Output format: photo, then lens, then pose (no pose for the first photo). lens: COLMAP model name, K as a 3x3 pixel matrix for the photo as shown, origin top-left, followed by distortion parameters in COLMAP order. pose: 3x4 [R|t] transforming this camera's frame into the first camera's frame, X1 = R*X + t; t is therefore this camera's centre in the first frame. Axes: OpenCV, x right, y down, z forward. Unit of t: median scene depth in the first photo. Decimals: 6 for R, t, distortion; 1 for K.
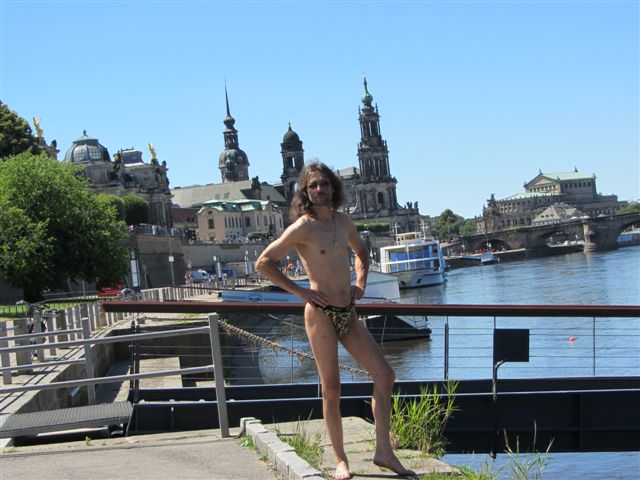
lens RADIAL K [[1420.8, 0, 320.7], [0, 1420.8, 239.5], [0, 0, 1]] dist [0.025192, 0.000000]
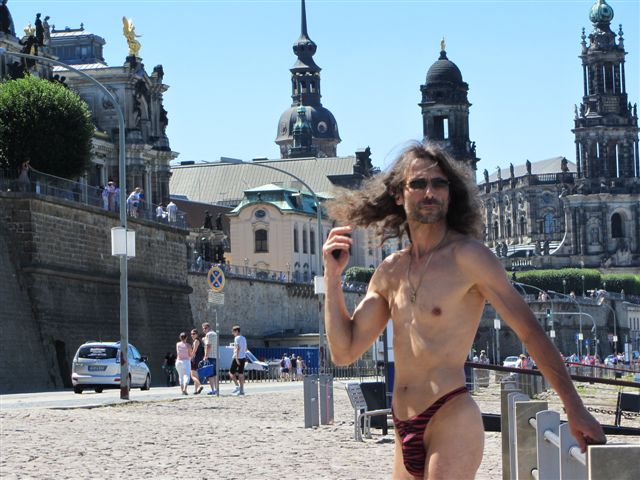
lens RADIAL K [[2478.5, 0, 319.7], [0, 2478.5, 239.9], [0, 0, 1]] dist [0.081144, 0.000000]
pose [[0.996510, 0.069241, -0.046620, -0.017121], [-0.070608, 0.997102, -0.028338, 0.005443], [0.044523, 0.031531, 0.998511, 0.179621]]
